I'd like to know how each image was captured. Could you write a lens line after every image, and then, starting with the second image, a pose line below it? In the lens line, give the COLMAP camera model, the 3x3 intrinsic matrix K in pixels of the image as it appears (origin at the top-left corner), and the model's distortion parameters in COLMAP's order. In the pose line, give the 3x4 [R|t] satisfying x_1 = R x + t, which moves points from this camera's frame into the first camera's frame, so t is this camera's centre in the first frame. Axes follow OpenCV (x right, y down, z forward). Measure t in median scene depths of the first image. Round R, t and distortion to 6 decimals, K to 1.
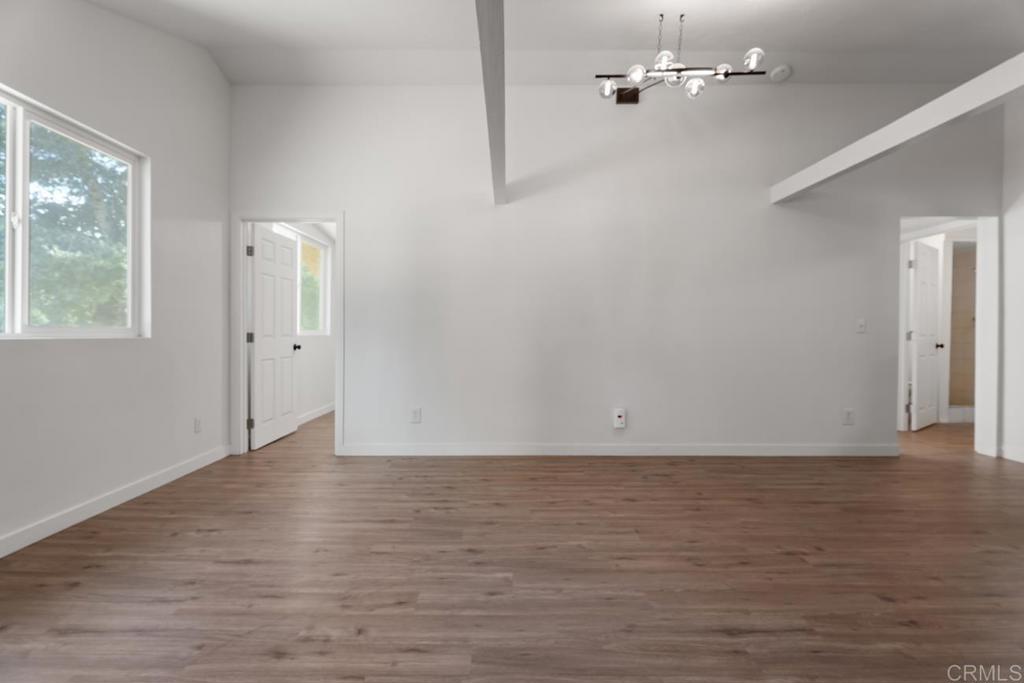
lens RADIAL K [[460.8, 0, 501.9], [0, 460.8, 335.8], [0, 0, 1]] dist [-0.001489, -0.000213]
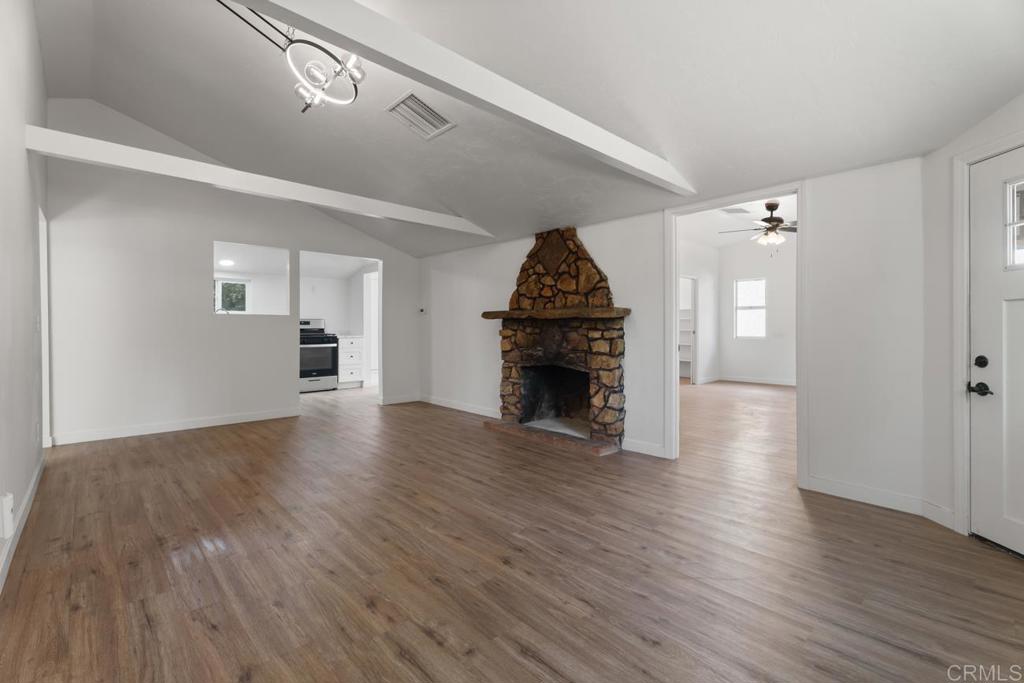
lens RADIAL K [[460.8, 0, 508.0], [0, 460.8, 331.1], [0, 0, 1]] dist [-0.001489, -0.000213]
pose [[-0.685103, -0.000792, 0.728446, -0.822444], [0.004169, 0.999979, 0.005009, -0.017540], [-0.728435, 0.006469, -0.685085, 1.778481]]
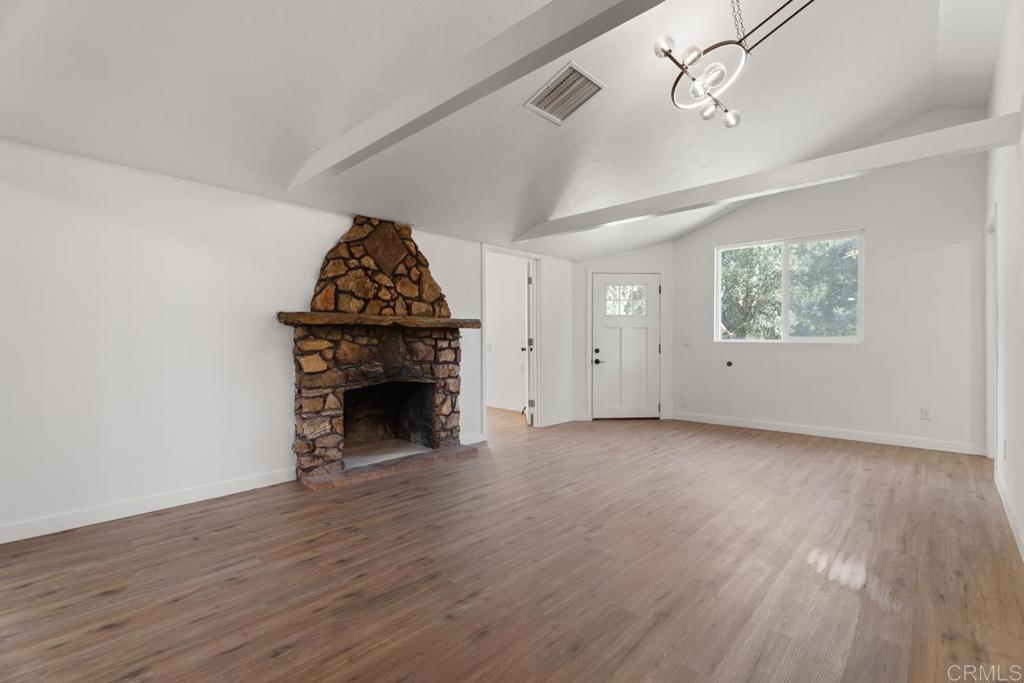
lens RADIAL K [[460.8, 0, 514.6], [0, 460.8, 344.9], [0, 0, 1]] dist [-0.001489, -0.000213]
pose [[-0.669946, 0.016120, -0.742235, 1.744532], [0.000726, 0.999778, 0.021058, -0.030905], [0.742409, 0.013569, -0.669809, 1.727950]]
